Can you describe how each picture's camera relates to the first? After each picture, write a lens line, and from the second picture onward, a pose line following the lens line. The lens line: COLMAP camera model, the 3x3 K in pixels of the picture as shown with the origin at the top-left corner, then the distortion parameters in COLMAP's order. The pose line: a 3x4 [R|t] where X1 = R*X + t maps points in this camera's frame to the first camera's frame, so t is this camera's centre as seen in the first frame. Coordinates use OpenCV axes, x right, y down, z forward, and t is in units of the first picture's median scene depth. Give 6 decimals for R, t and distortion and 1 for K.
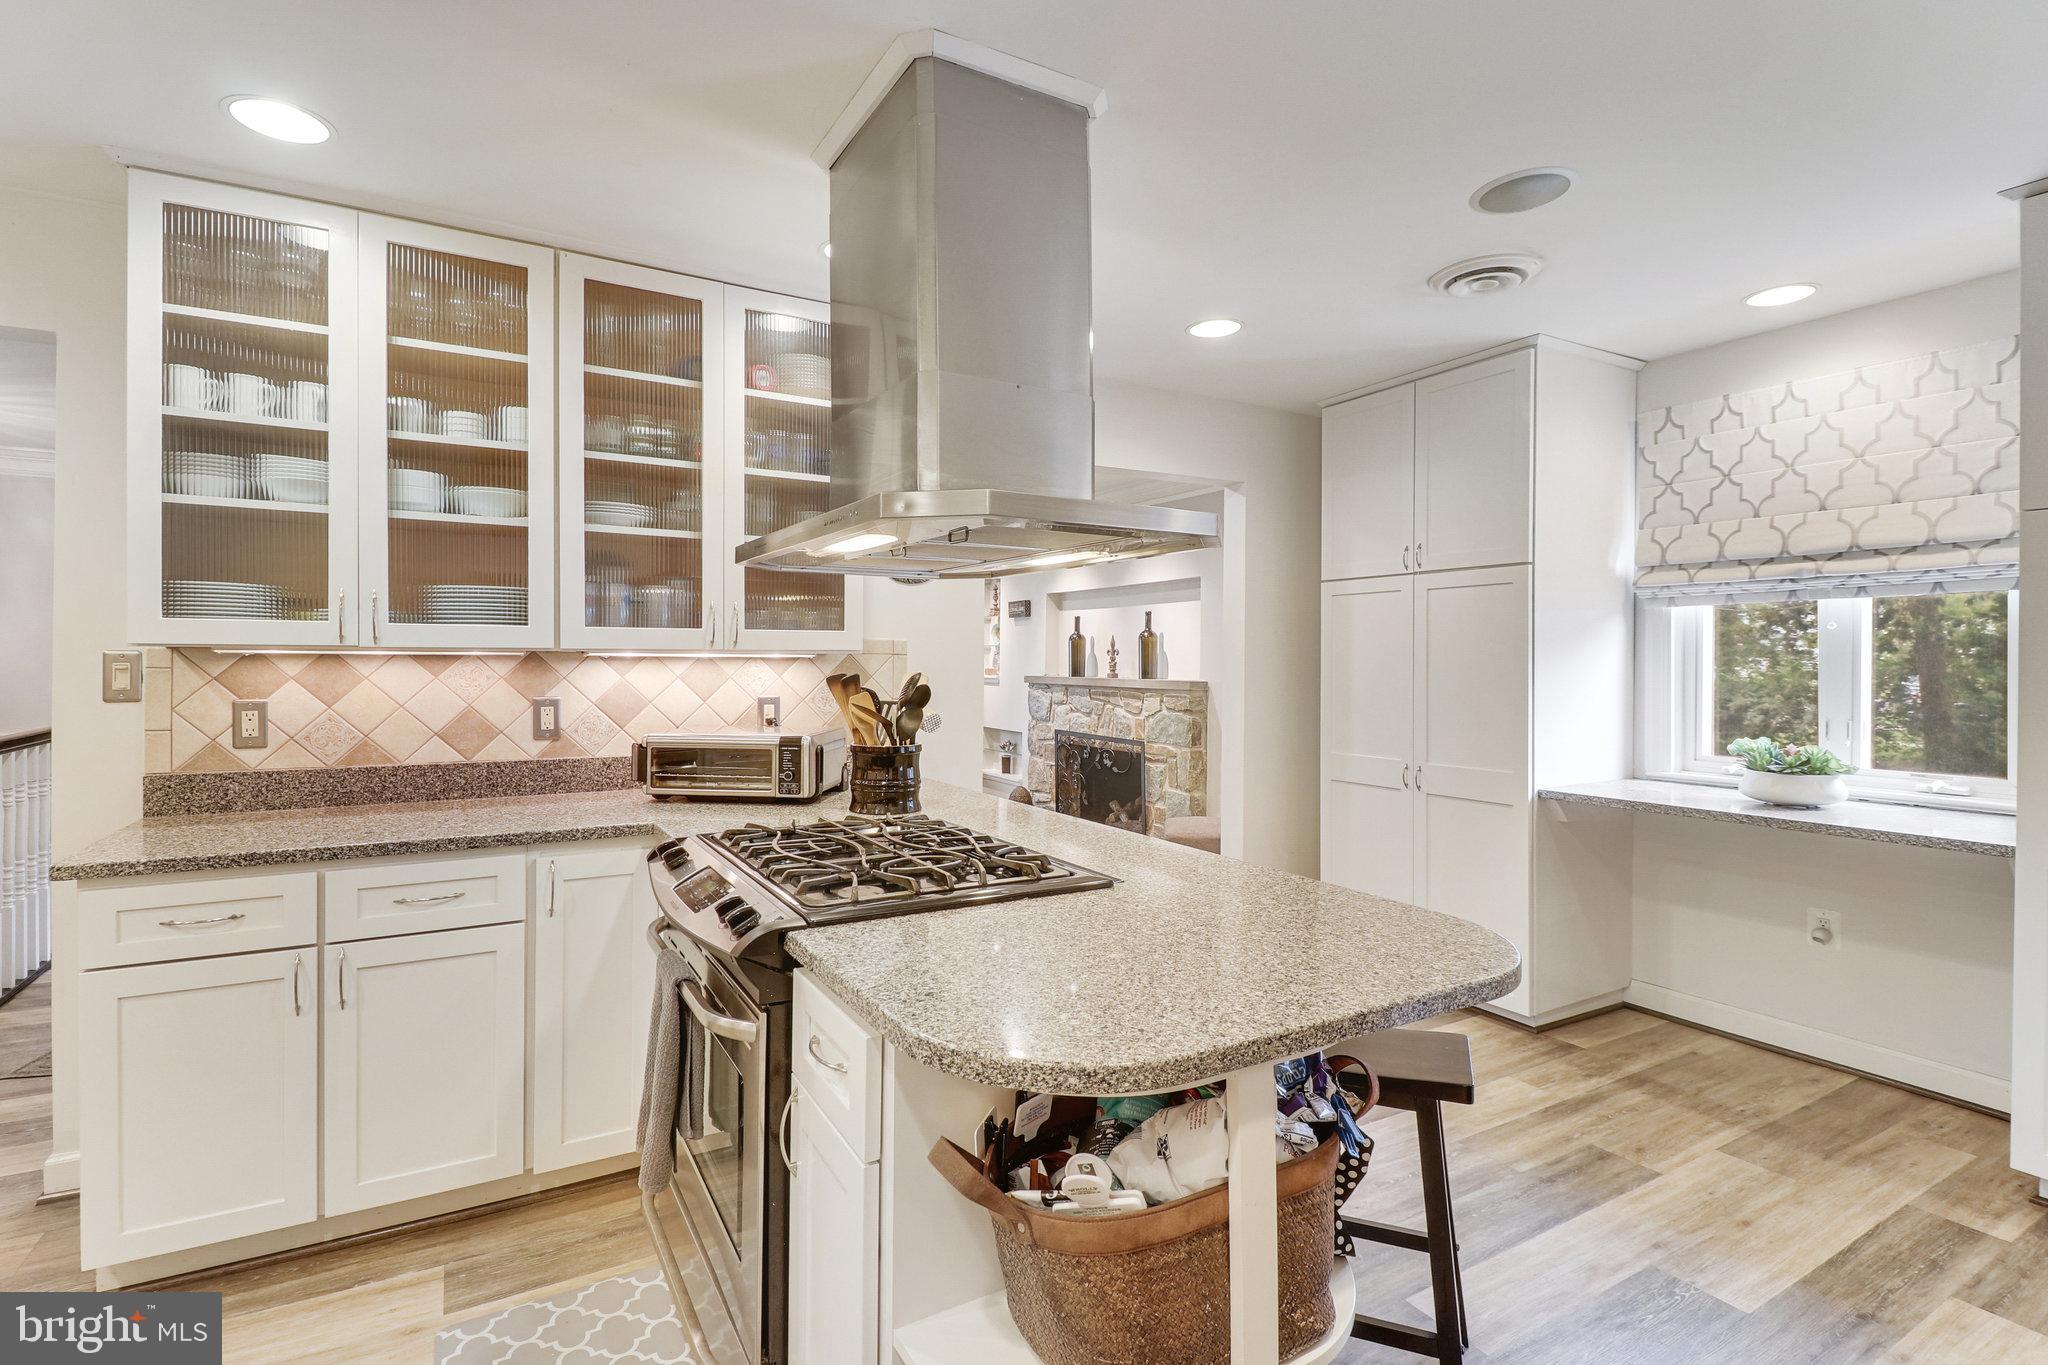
lens RADIAL K [[941.6, 0, 981.3], [0, 941.6, 671.1], [0, 0, 1]] dist [-0.000056, -0.007318]
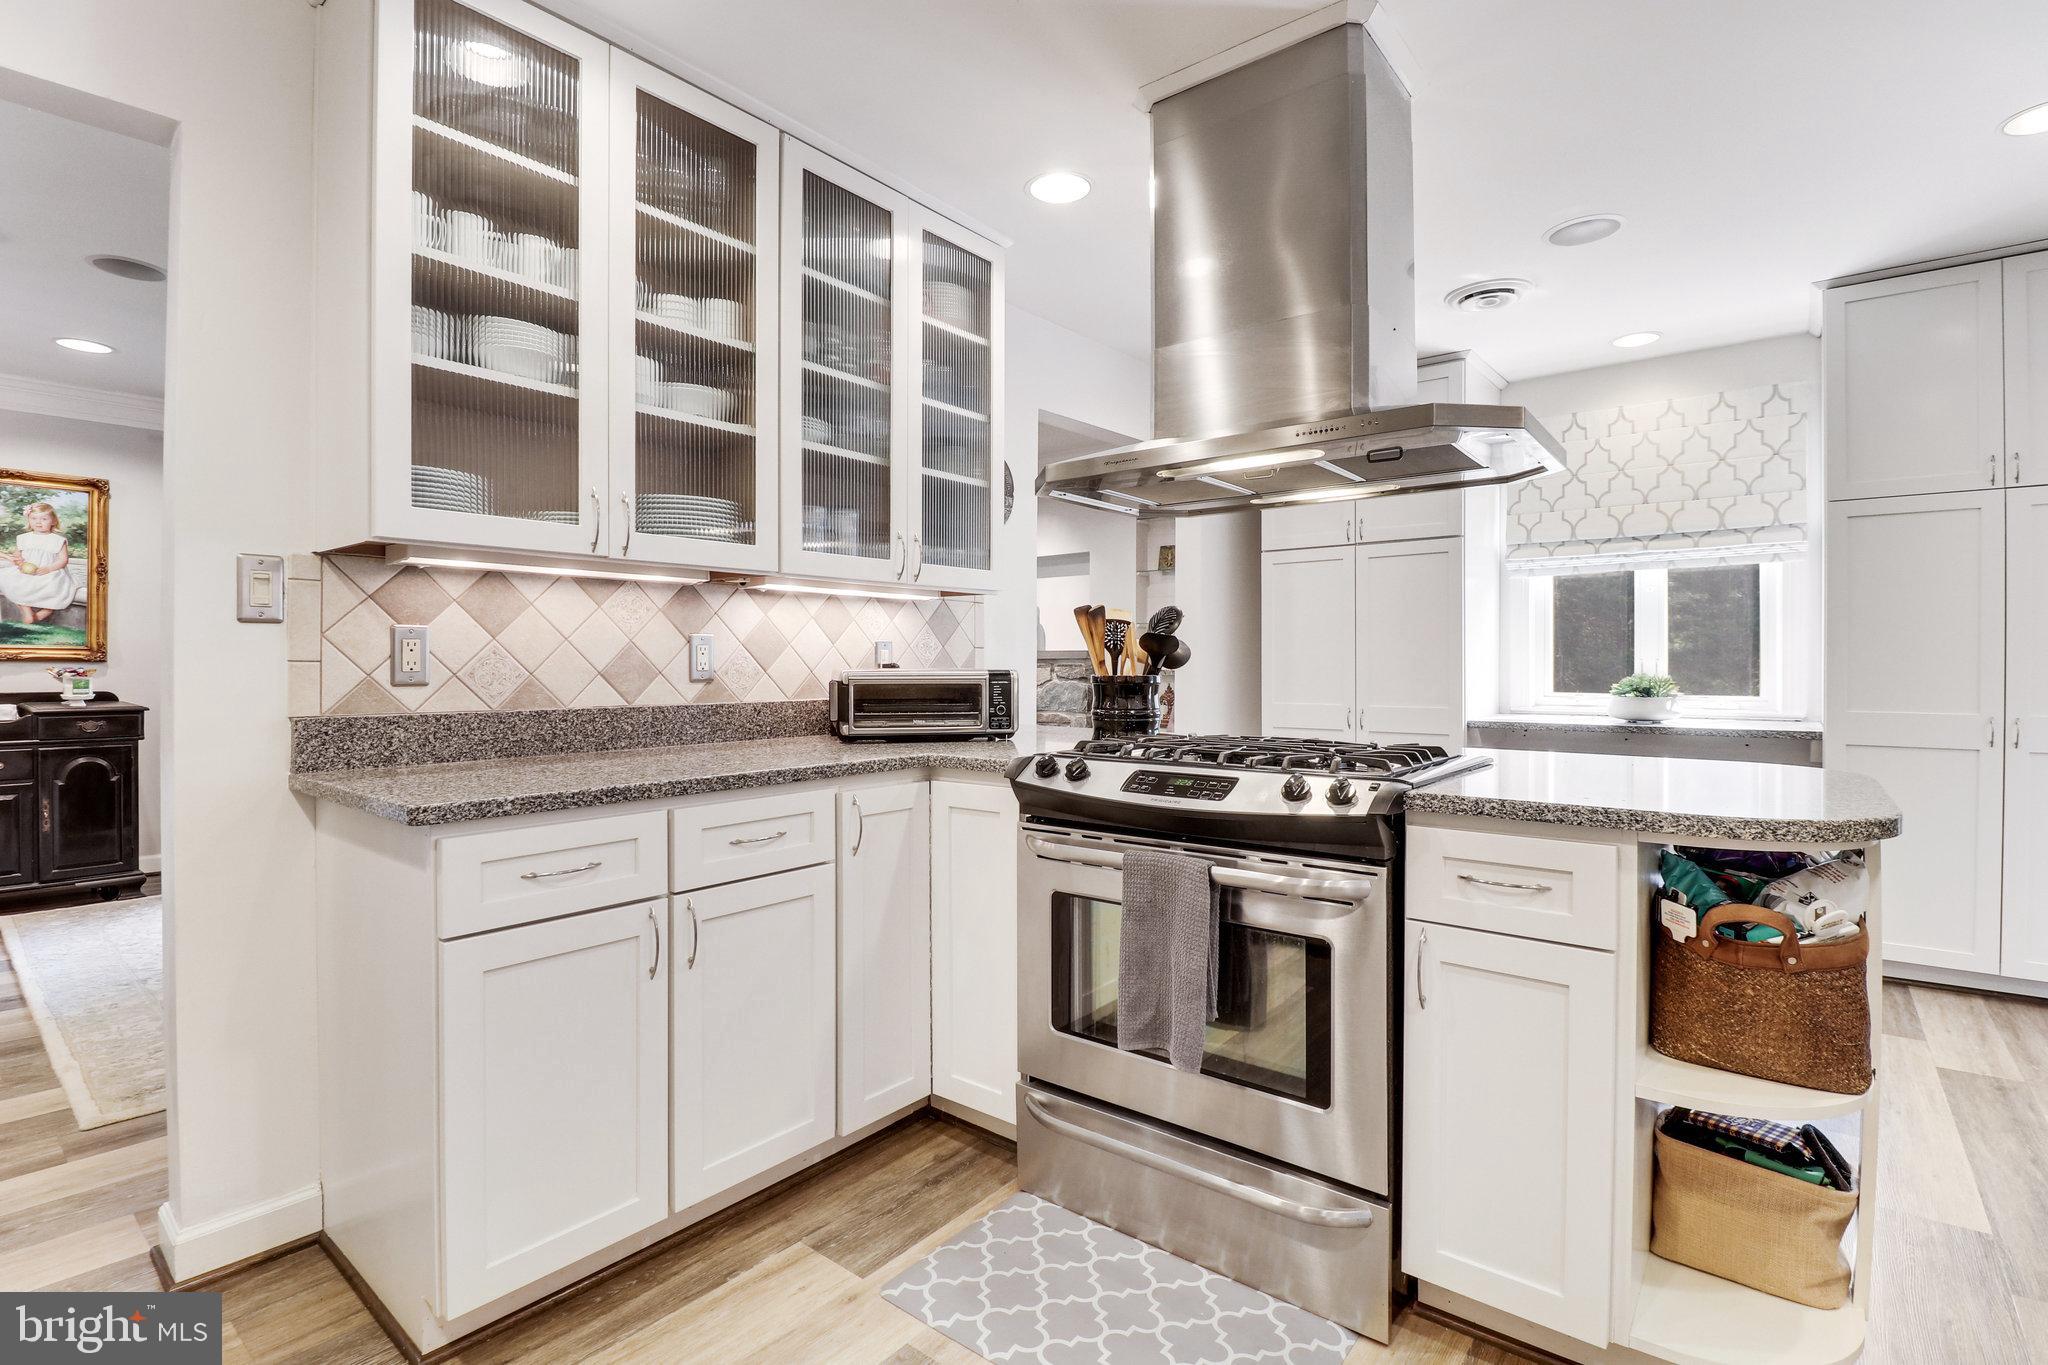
lens RADIAL K [[982.4, 0, 1002.0], [0, 982.4, 663.1], [0, 0, 1]] dist [-0.003364, -0.007343]
pose [[0.925094, -0.003859, 0.379719, -0.537079], [0.007069, 0.999950, -0.007058, 0.061844], [-0.379673, 0.009213, 0.925075, 0.036416]]
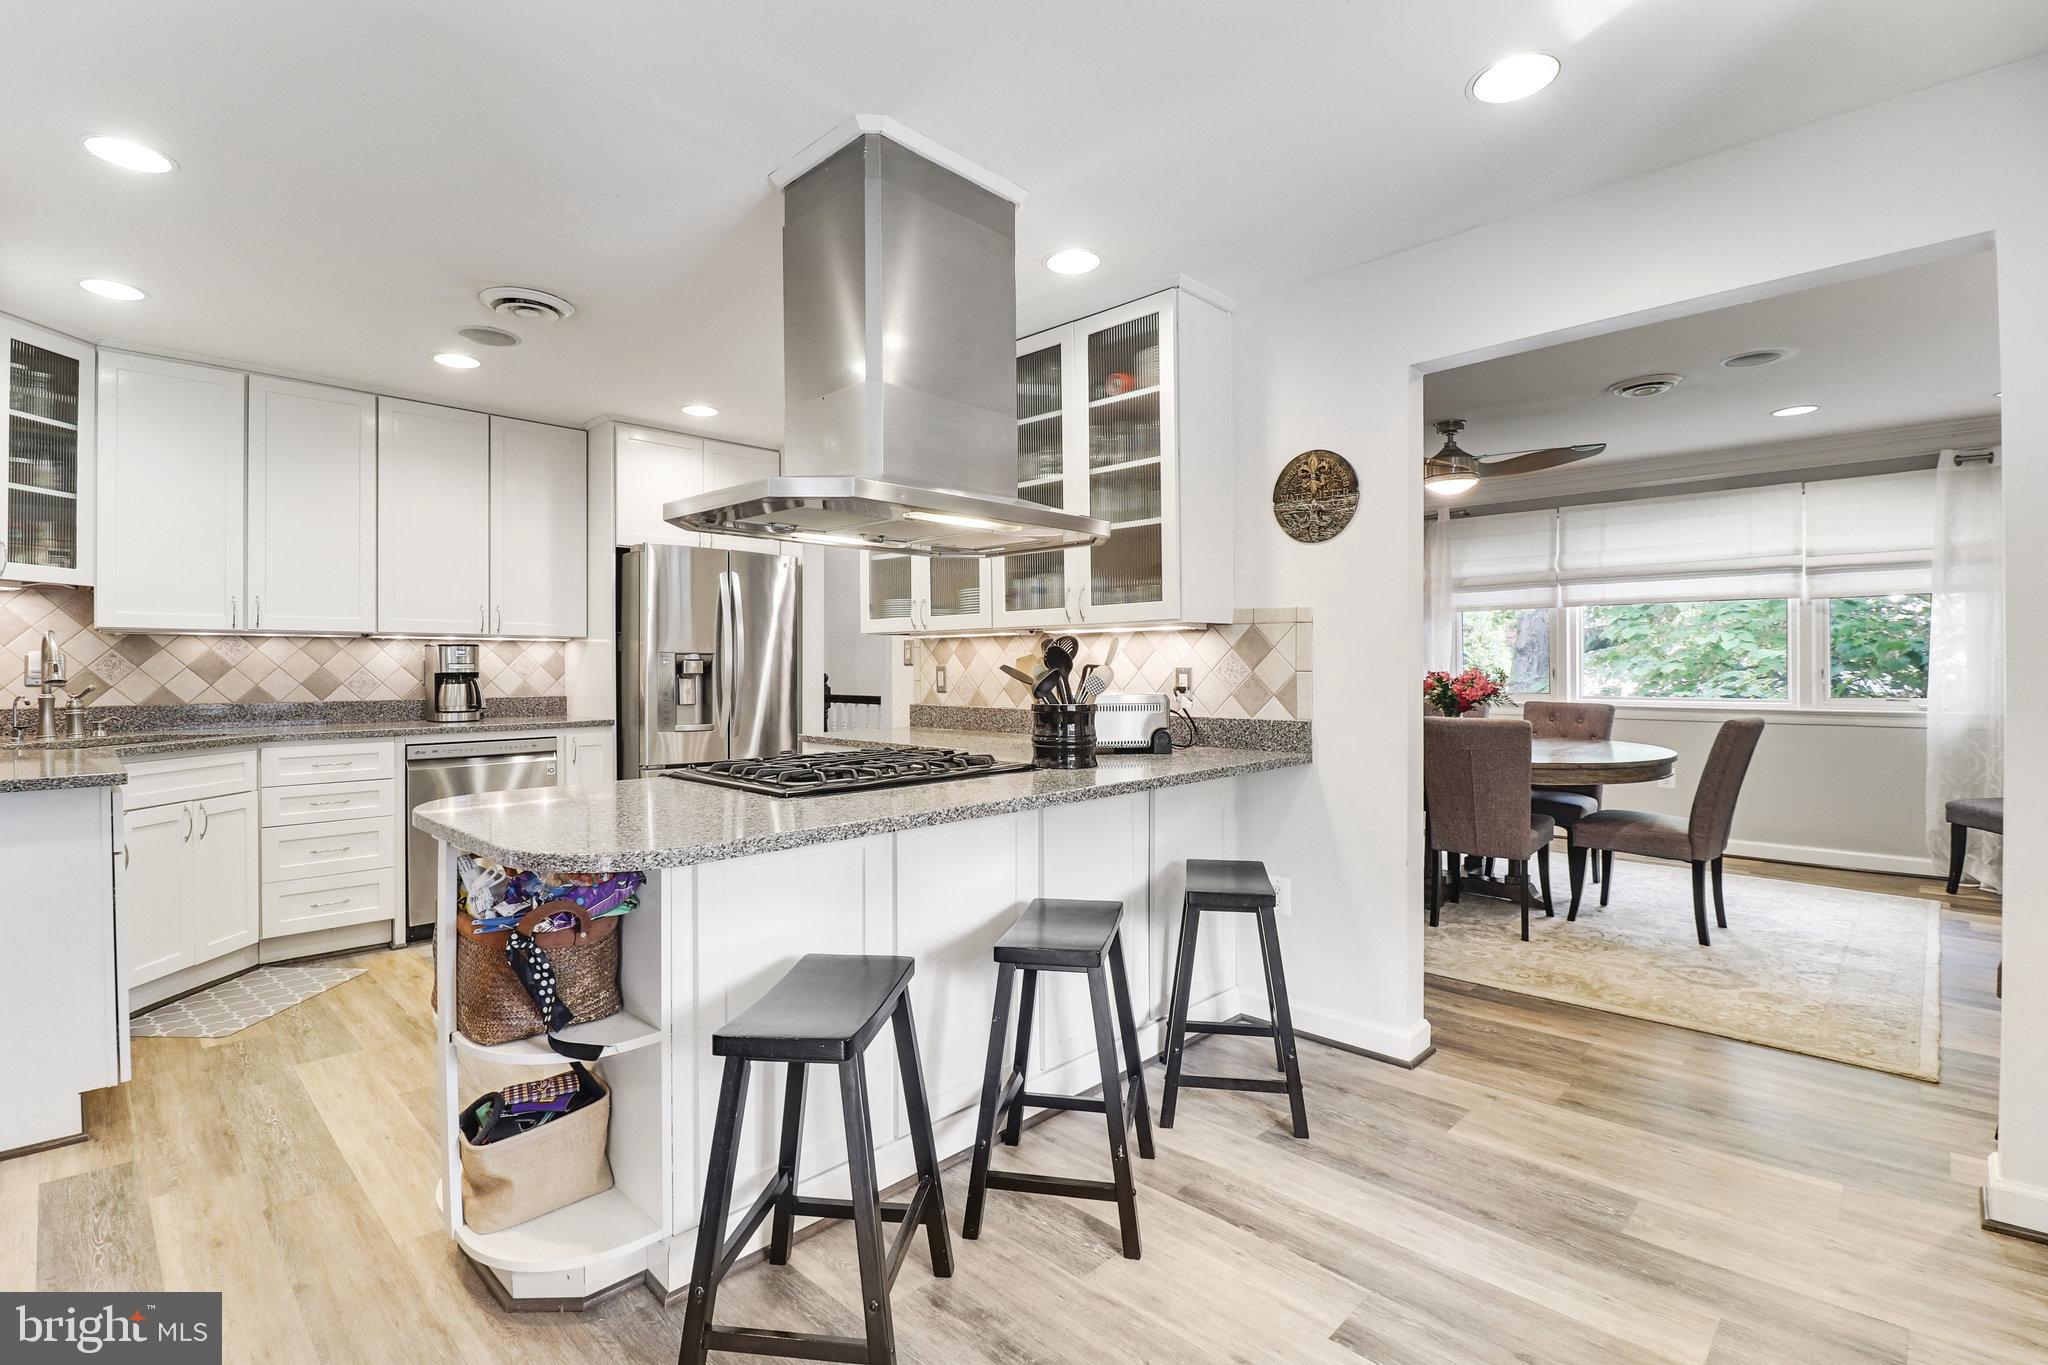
lens RADIAL K [[941.6, 0, 989.8], [0, 941.6, 665.7], [0, 0, 1]] dist [-0.000056, -0.007318]
pose [[0.277483, -0.003646, -0.960724, 0.805489], [-0.005459, 0.999971, -0.005372, 0.035277], [0.960715, 0.006735, 0.277455, 0.513806]]
